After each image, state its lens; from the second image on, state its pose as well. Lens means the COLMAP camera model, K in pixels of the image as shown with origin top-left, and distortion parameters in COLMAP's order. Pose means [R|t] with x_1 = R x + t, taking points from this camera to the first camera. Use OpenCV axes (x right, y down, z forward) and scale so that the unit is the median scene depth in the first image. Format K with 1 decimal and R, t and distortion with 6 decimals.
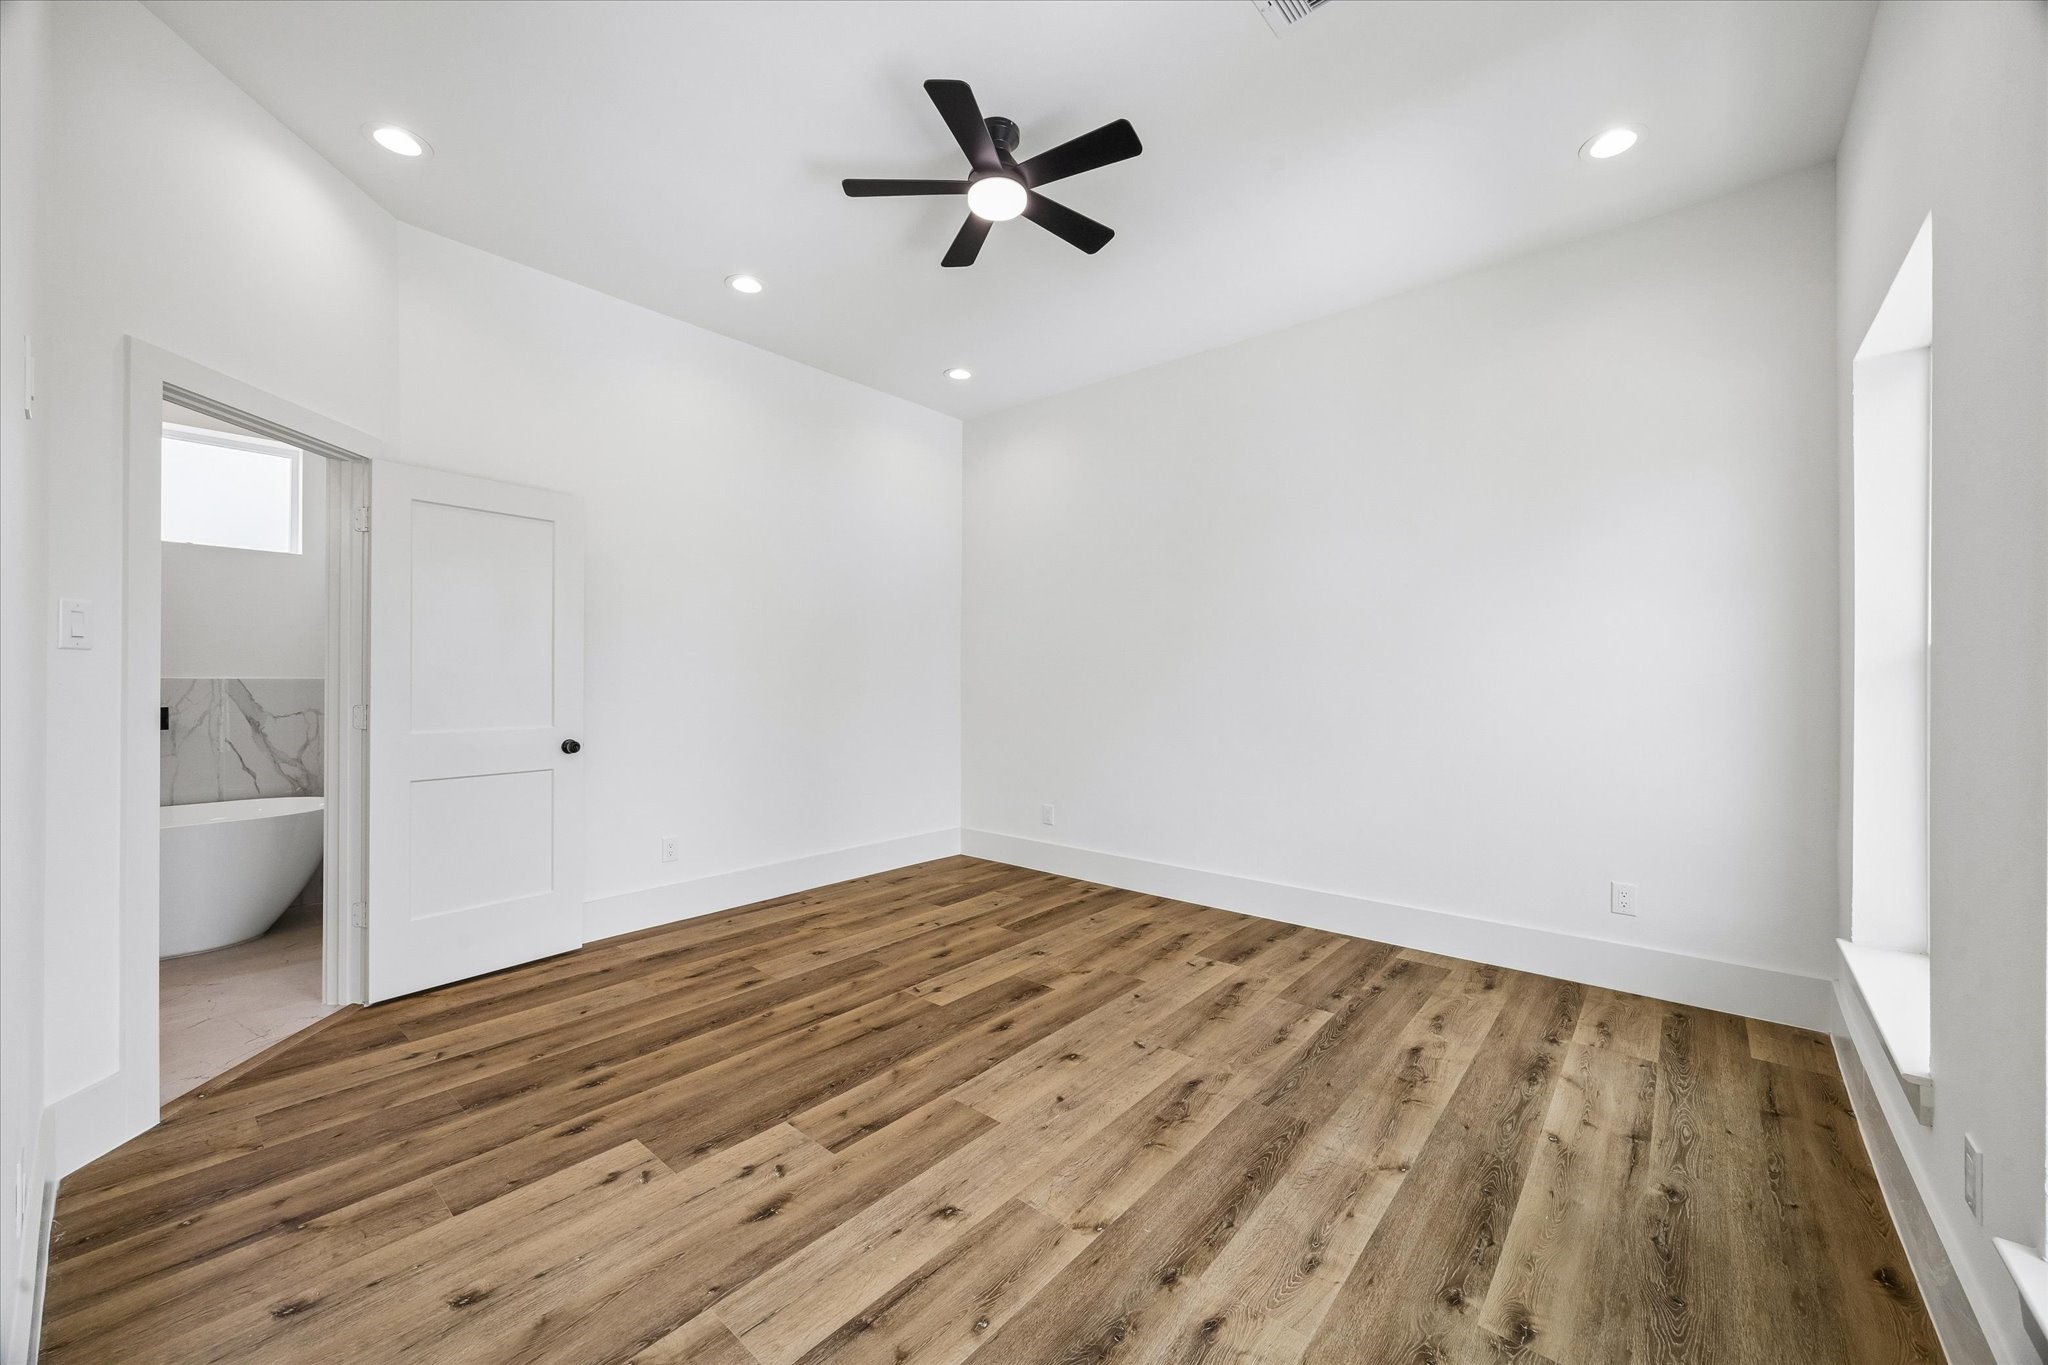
lens RADIAL K [[771.9, 0, 1022.5], [0, 771.9, 678.4], [0, 0, 1]] dist [-0.000466, -0.000272]
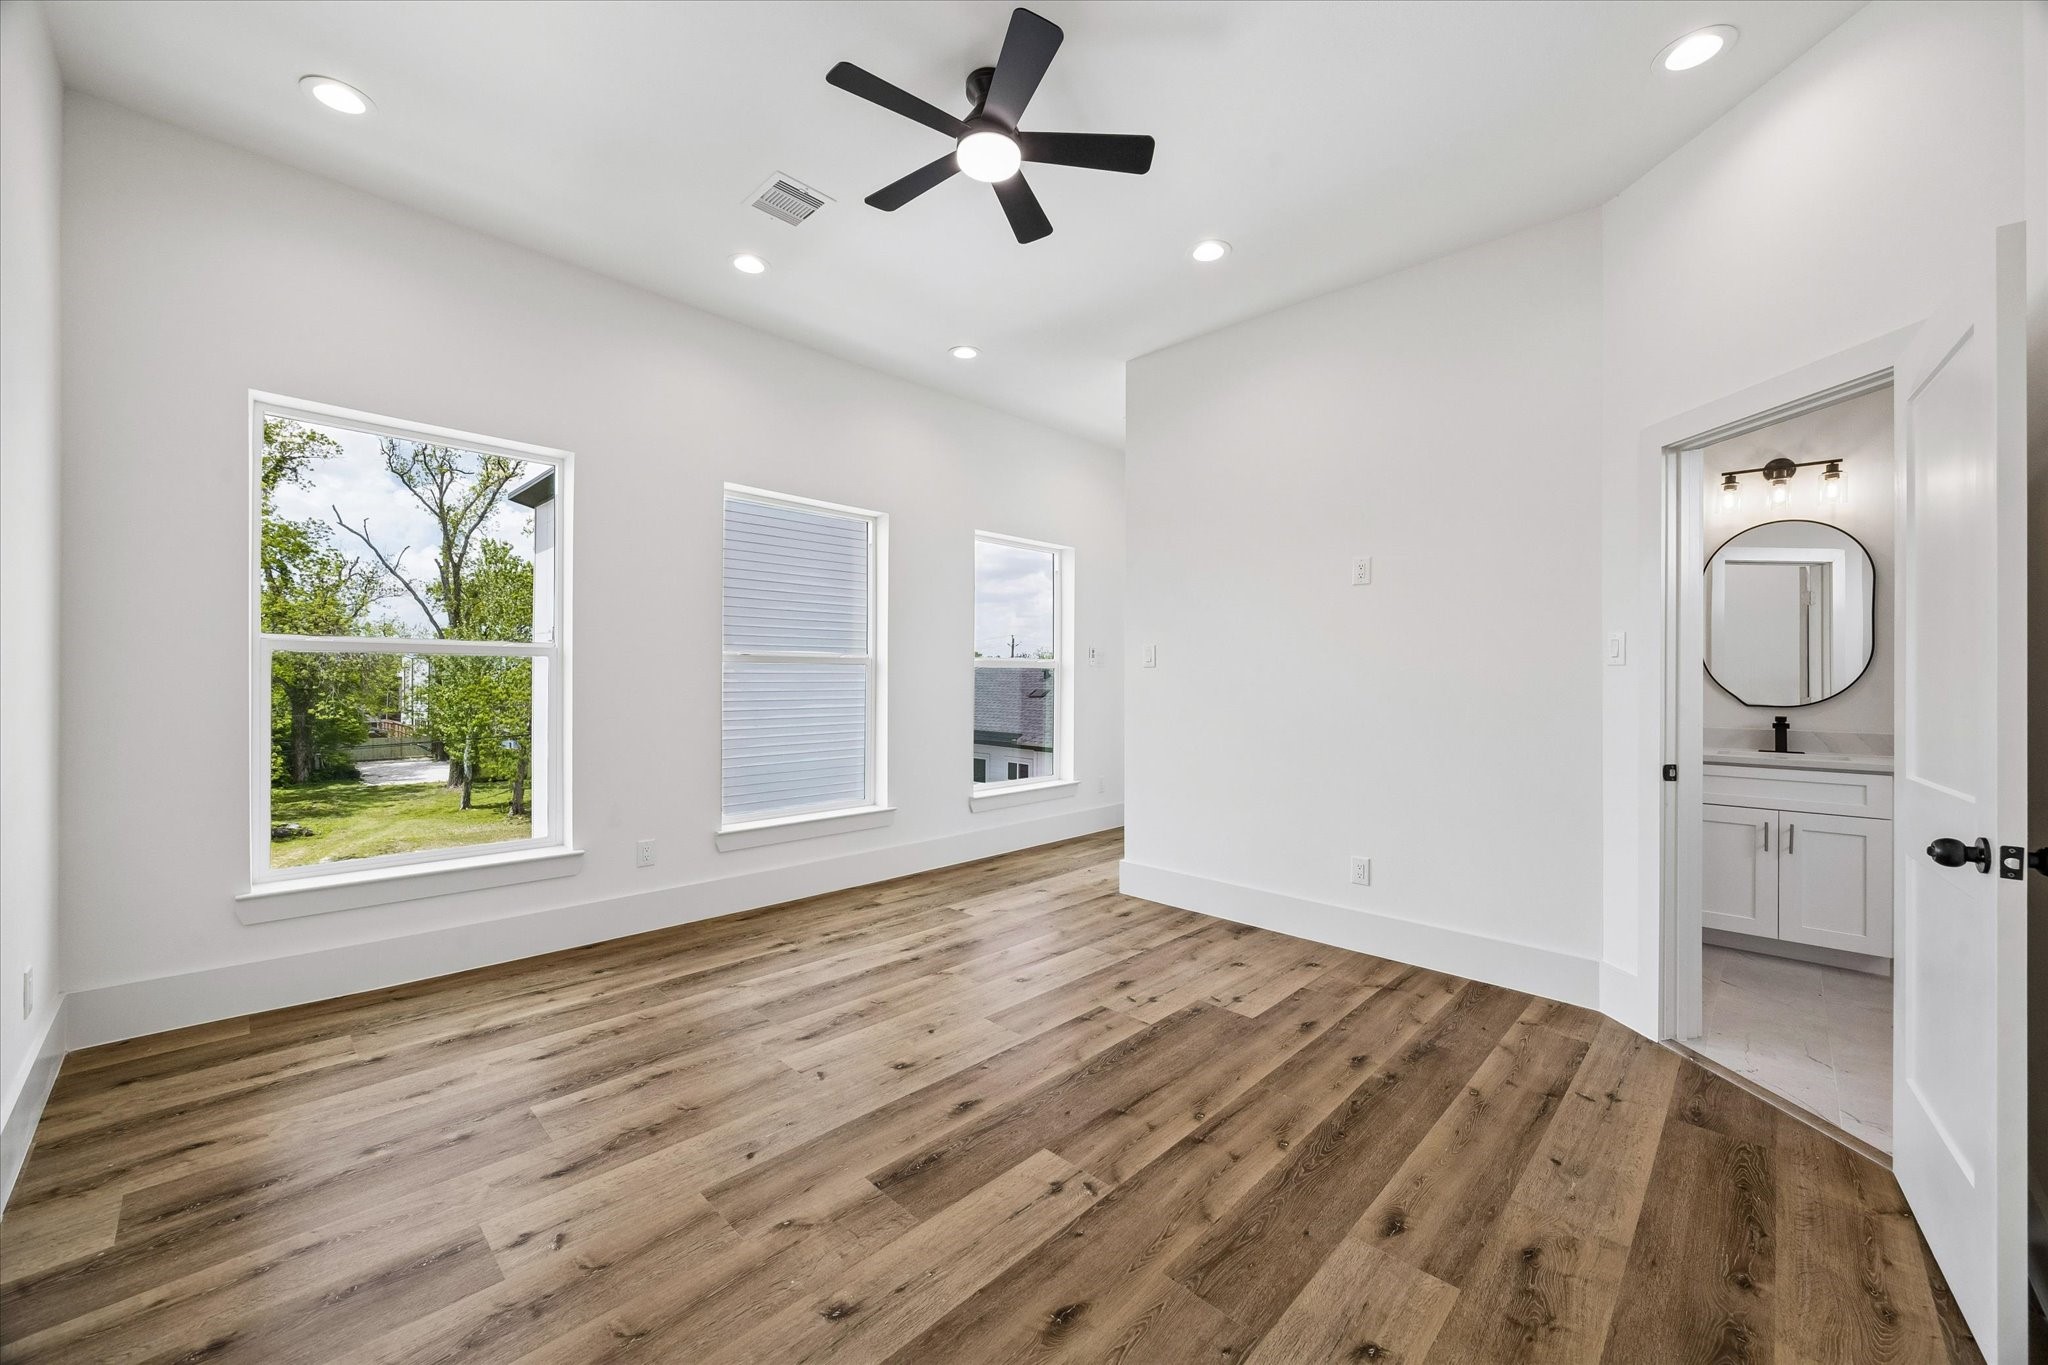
lens RADIAL K [[771.9, 0, 1026.0], [0, 771.9, 679.5], [0, 0, 1]] dist [-0.000466, -0.000272]
pose [[-0.998310, -0.014763, 0.056210, -0.149012], [-0.014768, 0.999891, 0.000325, 0.003856], [-0.056209, -0.000506, -0.998419, 2.093686]]
